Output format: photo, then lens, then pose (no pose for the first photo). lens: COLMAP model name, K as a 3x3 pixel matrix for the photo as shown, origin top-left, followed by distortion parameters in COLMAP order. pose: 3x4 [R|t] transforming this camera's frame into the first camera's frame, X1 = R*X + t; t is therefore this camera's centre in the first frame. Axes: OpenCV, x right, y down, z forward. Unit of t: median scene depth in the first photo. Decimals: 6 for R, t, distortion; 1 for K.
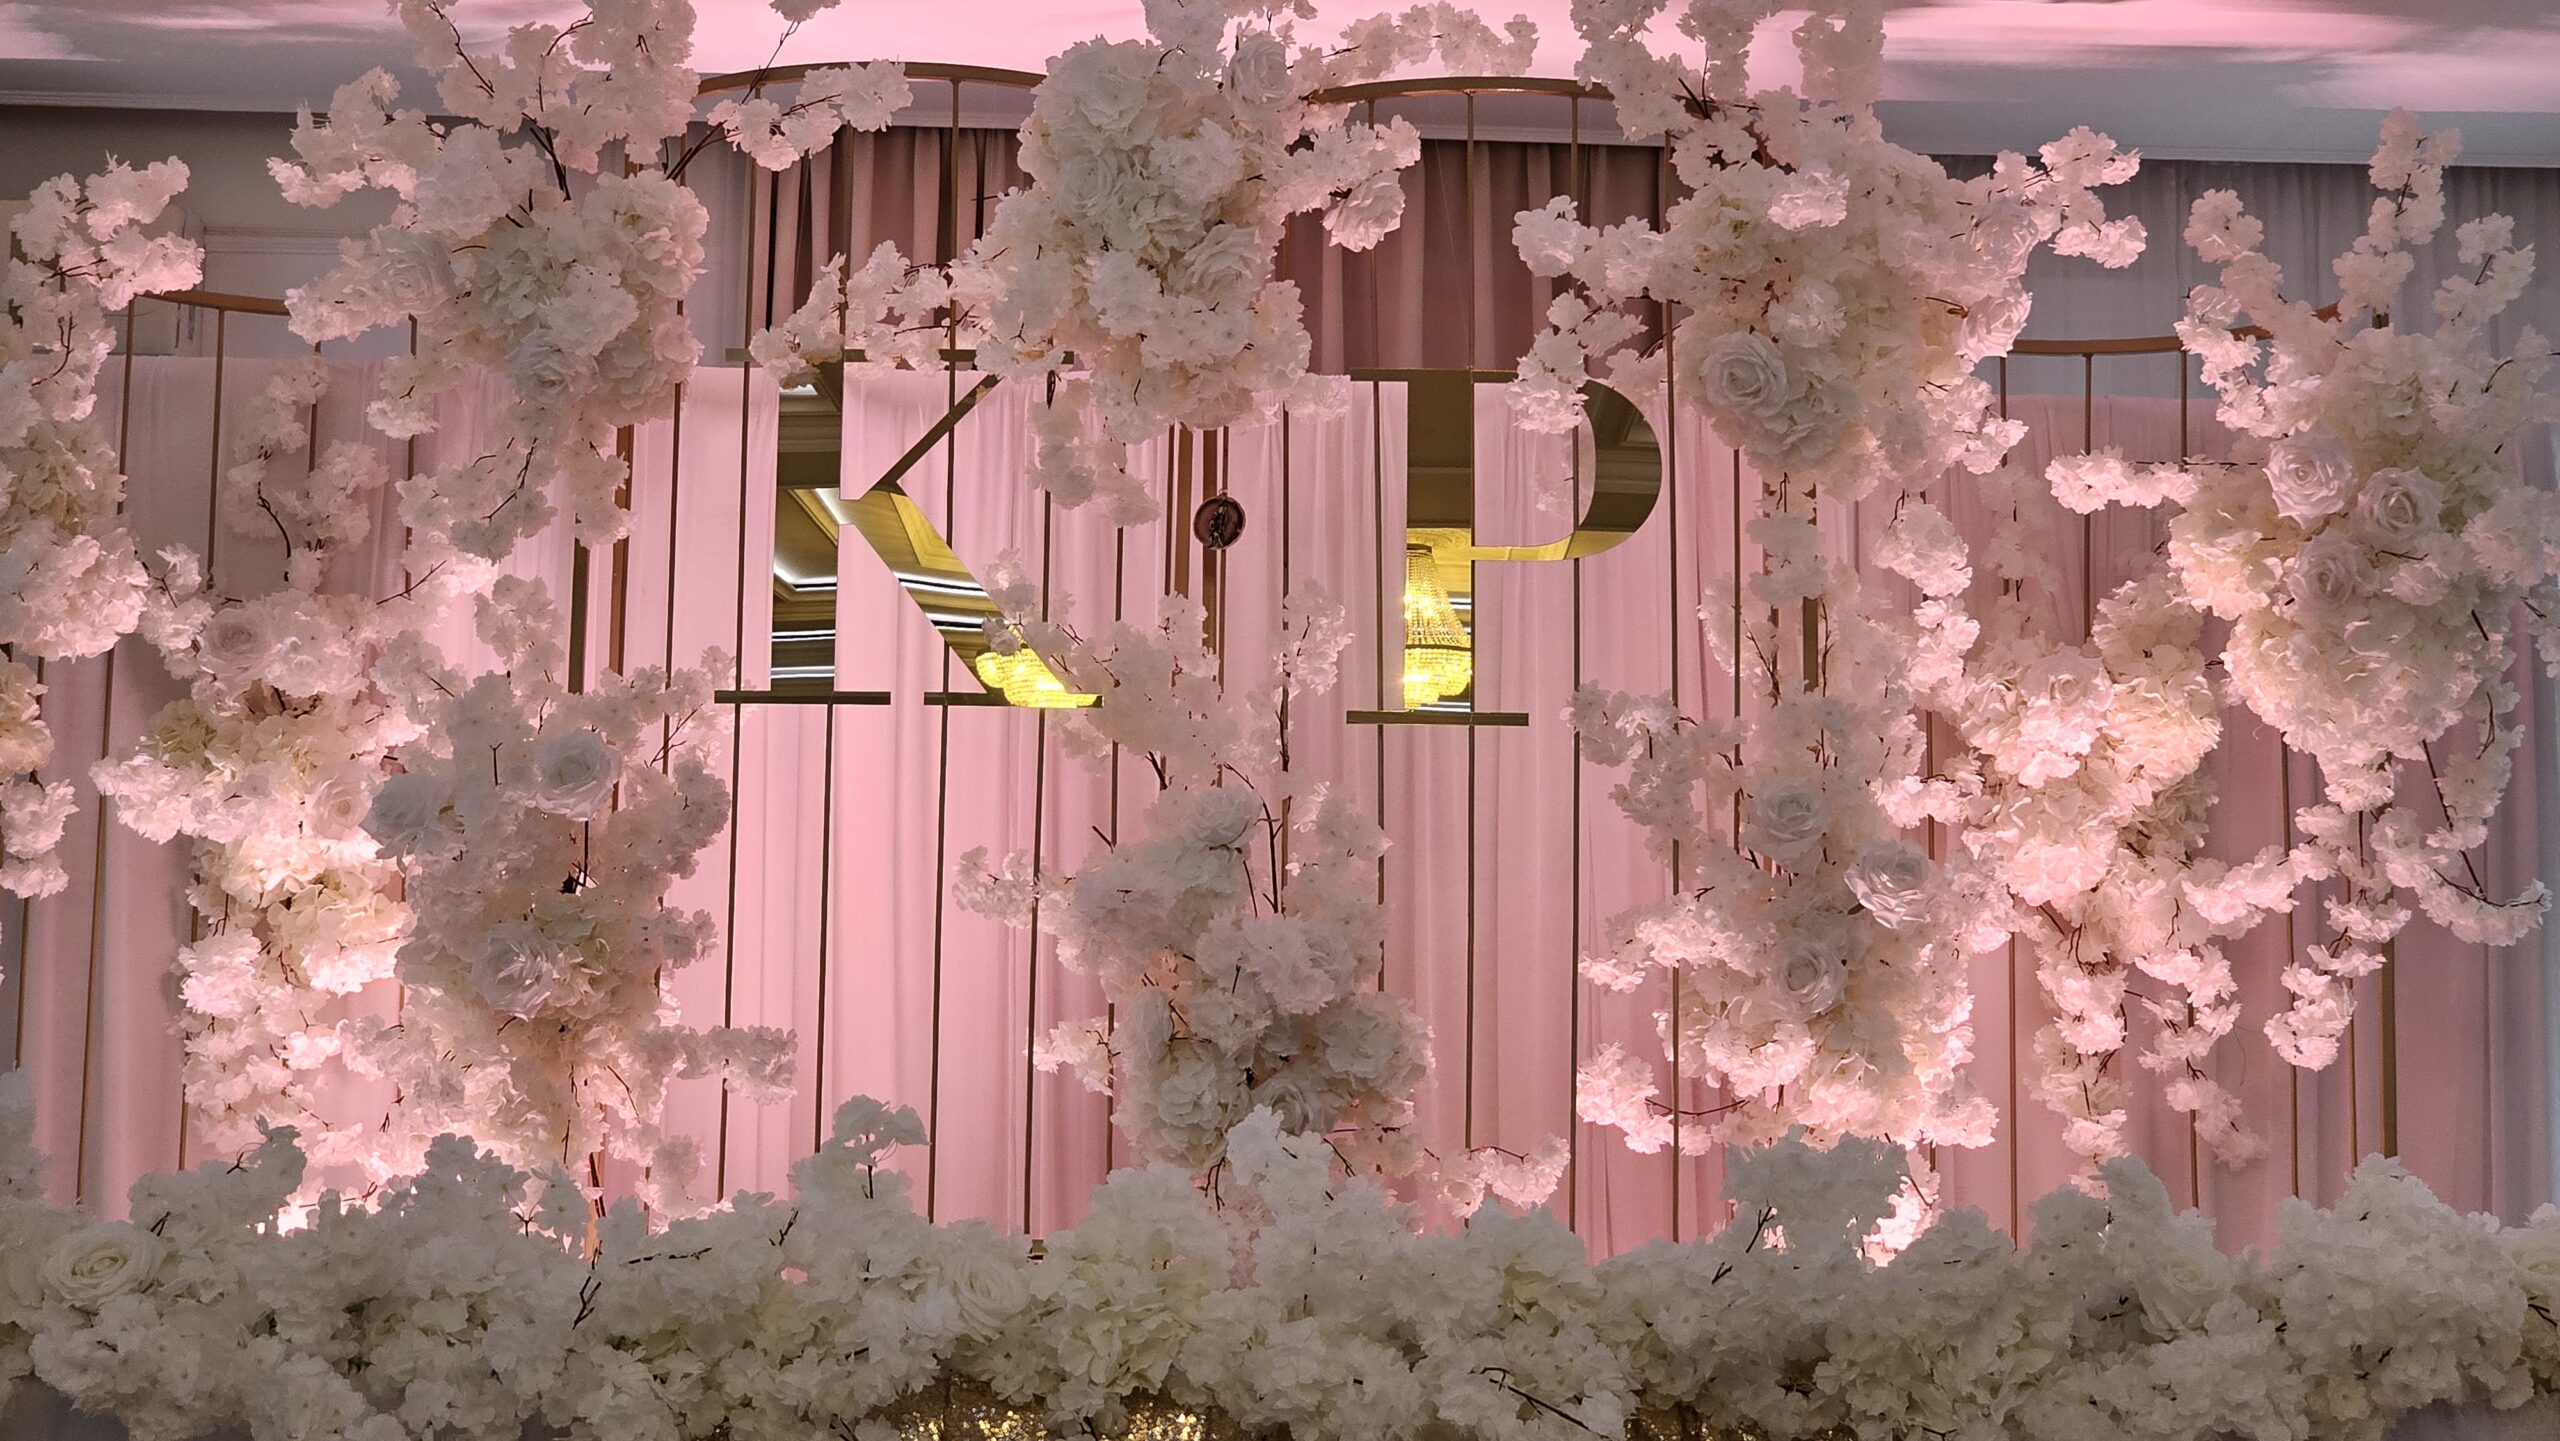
lens RADIAL K [[5418.4, 0, 1293.2], [0, 5418.4, 733.3], [0, 0, 1]] dist [0.077164, 0.000000]
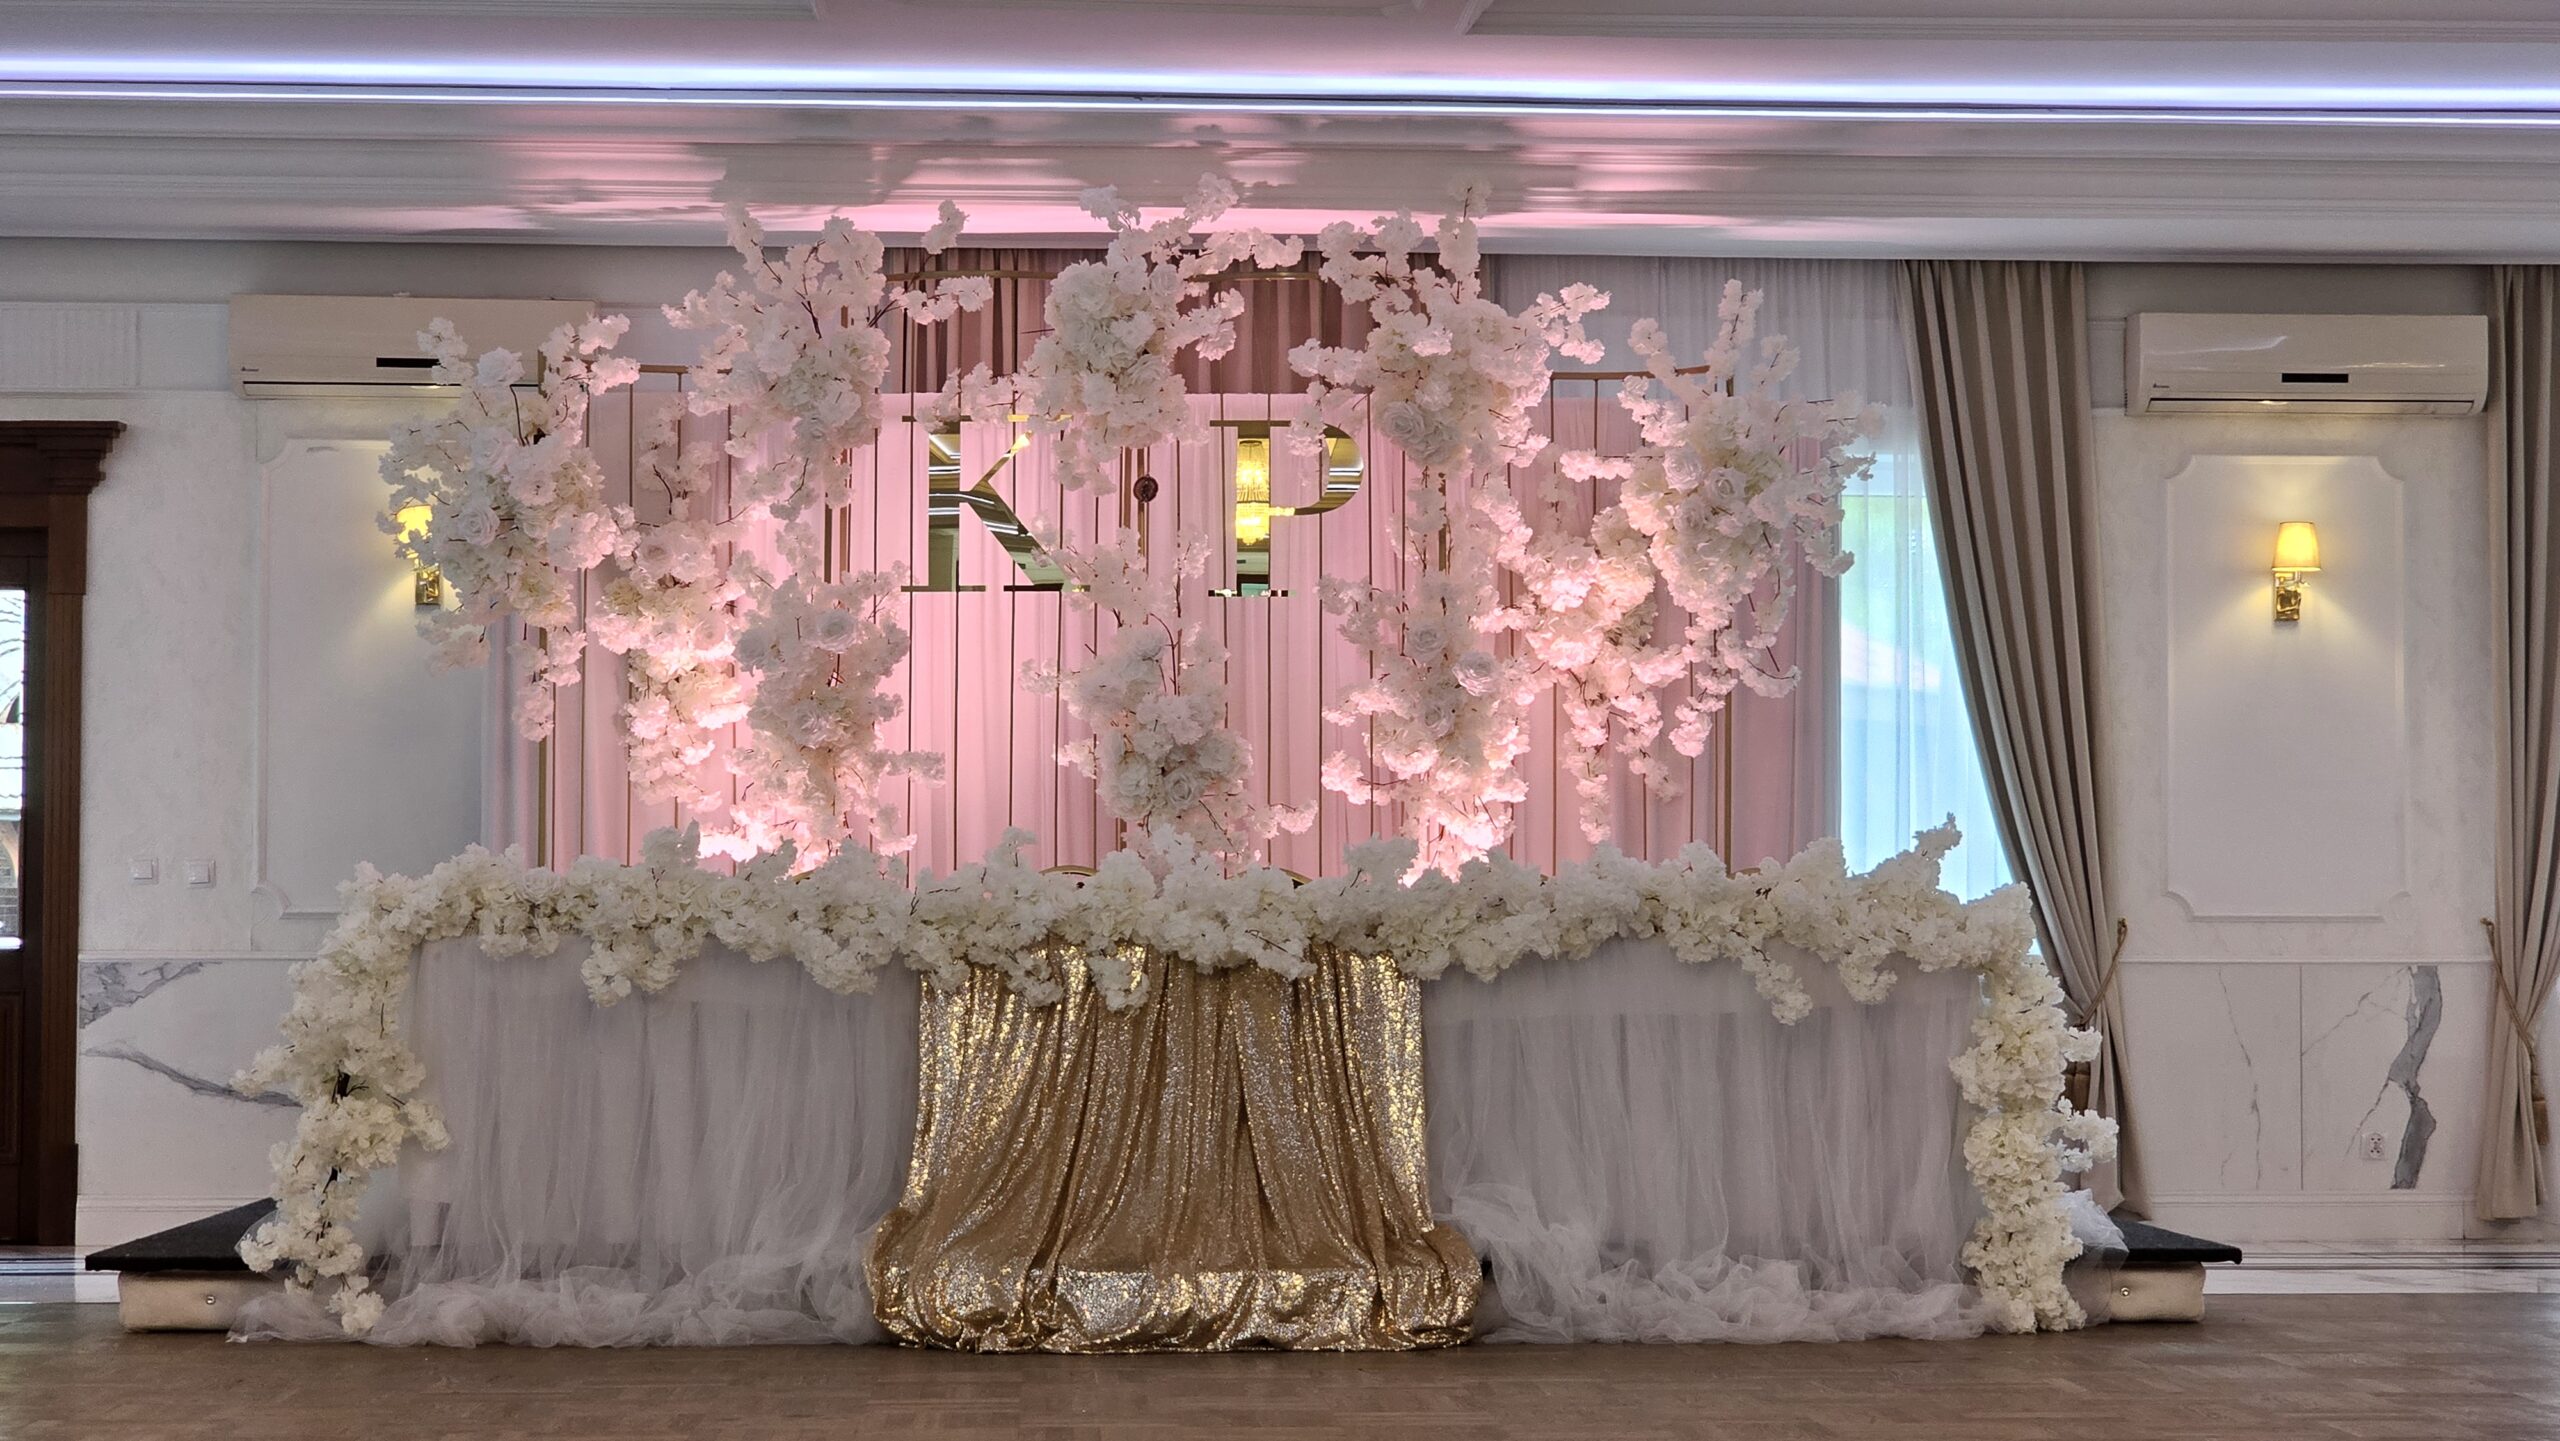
lens RADIAL K [[5418.4, 0, 1275.4], [0, 5418.4, 719.9], [0, 0, 1]] dist [0.077164, 0.000000]
pose [[0.999904, -0.008070, 0.011233, 0.011408], [0.006940, 0.995236, 0.097243, -0.152514], [-0.011964, -0.097156, 0.995197, -1.024295]]
